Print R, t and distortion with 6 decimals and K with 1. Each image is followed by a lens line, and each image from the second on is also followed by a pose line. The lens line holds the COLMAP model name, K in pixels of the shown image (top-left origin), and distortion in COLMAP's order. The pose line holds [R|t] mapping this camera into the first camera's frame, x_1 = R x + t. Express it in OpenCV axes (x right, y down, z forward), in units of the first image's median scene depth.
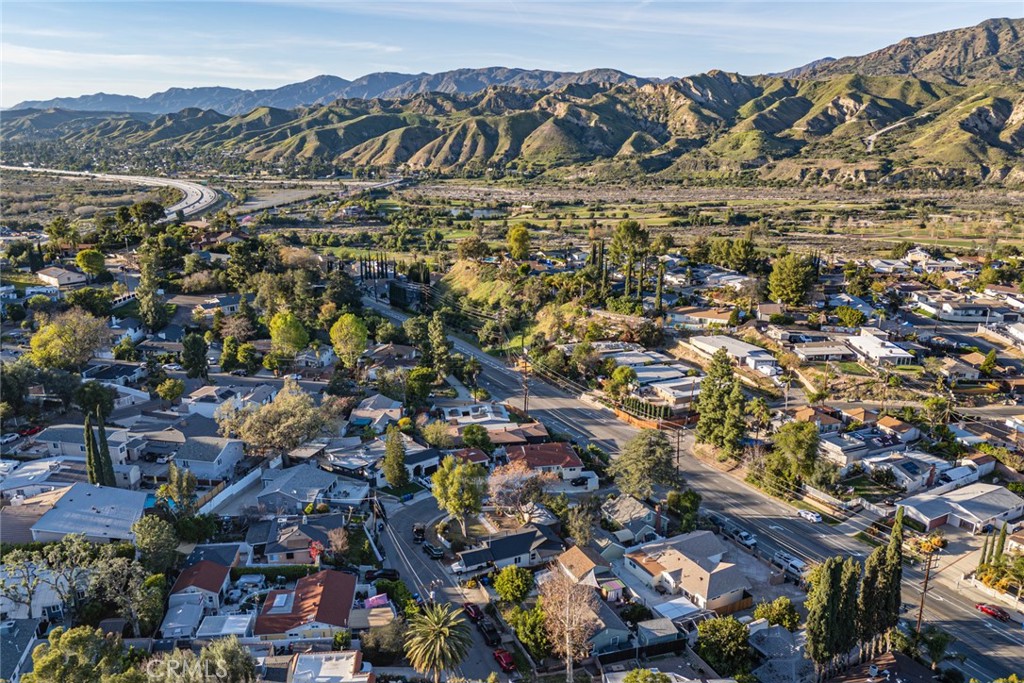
lens RADIAL K [[735.7, 0, 514.3], [0, 735.7, 366.6], [0, 0, 1]] dist [0.078619, -0.077844]
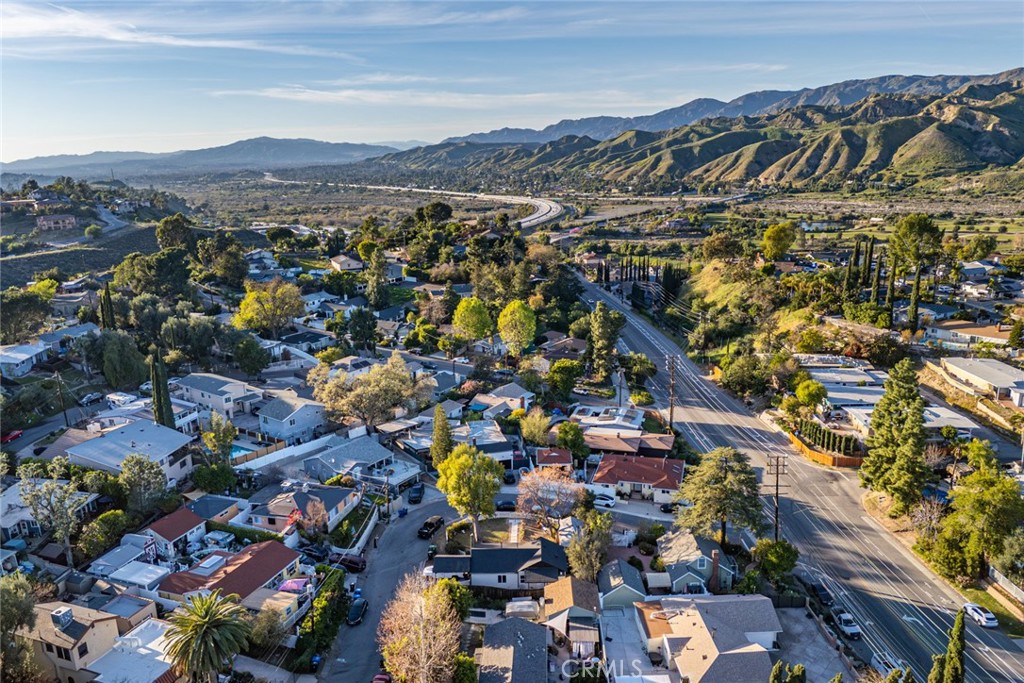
lens RADIAL K [[735.7, 0, 514.3], [0, 735.7, 366.6], [0, 0, 1]] dist [0.078619, -0.077844]
pose [[0.903180, 0.092791, -0.419112, 0.164402], [-0.101317, 0.994852, 0.001923, 0.012117], [0.417133, 0.040726, 0.907932, 0.122397]]
